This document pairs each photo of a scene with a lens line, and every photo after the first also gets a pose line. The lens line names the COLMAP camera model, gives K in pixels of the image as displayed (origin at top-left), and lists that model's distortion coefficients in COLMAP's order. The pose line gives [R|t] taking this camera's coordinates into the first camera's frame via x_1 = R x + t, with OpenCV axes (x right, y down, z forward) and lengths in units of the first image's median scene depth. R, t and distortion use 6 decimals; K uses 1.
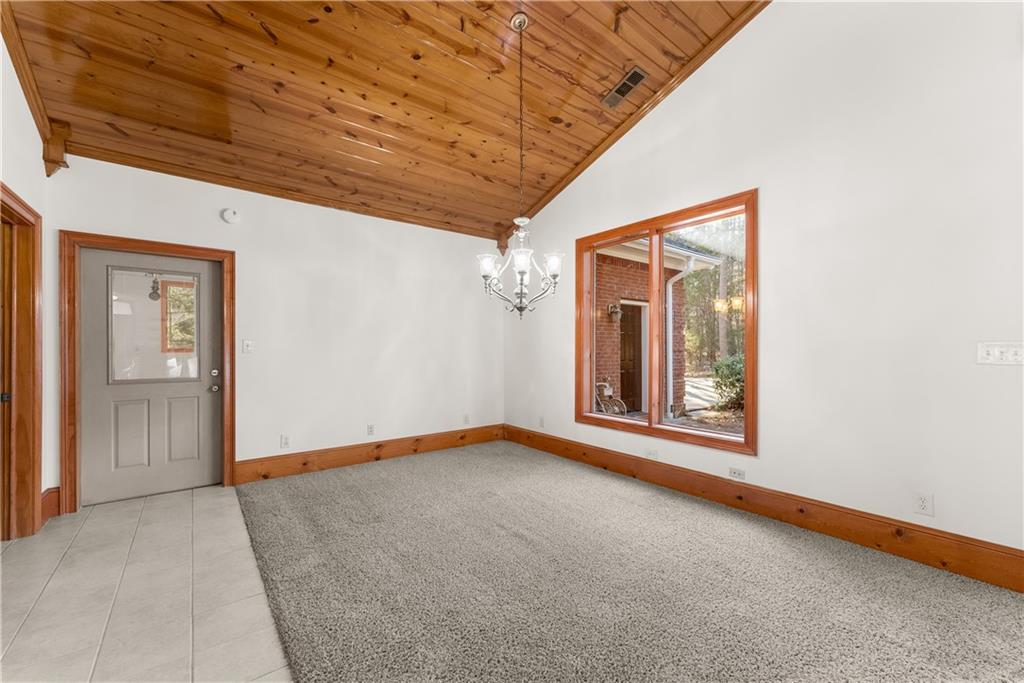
lens RADIAL K [[412.3, 0, 509.4], [0, 412.3, 349.6], [0, 0, 1]] dist [0.003515, -0.000356]
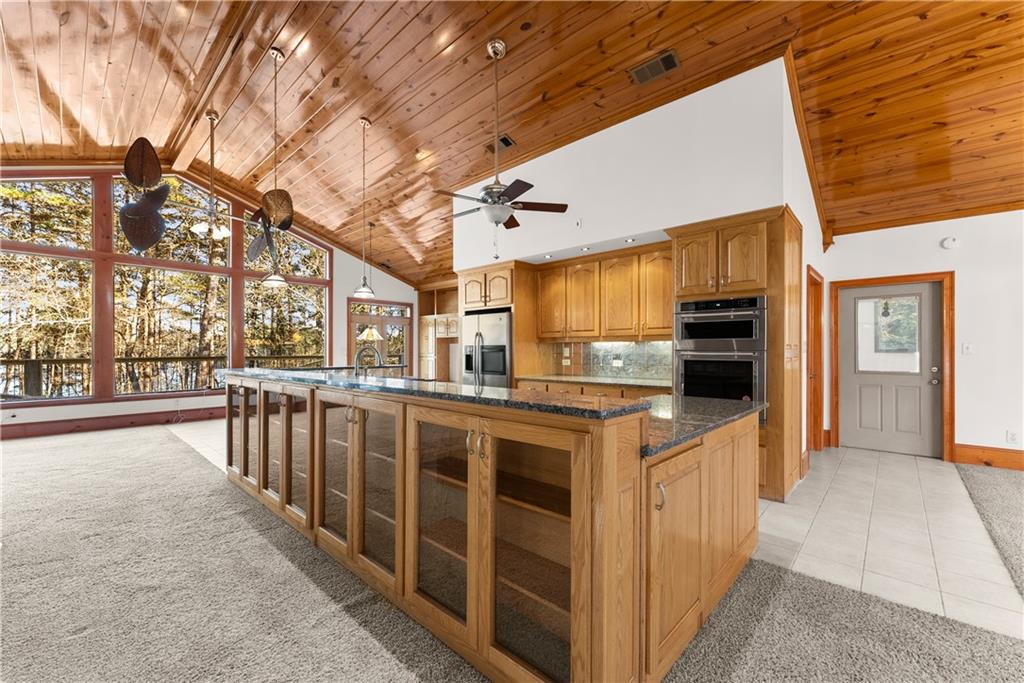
lens RADIAL K [[412.3, 0, 508.5], [0, 412.3, 349.0], [0, 0, 1]] dist [0.003515, -0.000356]
pose [[0.162322, -0.000550, -0.986738, 0.332696], [-0.001534, 0.999998, -0.000810, -0.004263], [0.986737, 0.001645, 0.162320, -0.505280]]
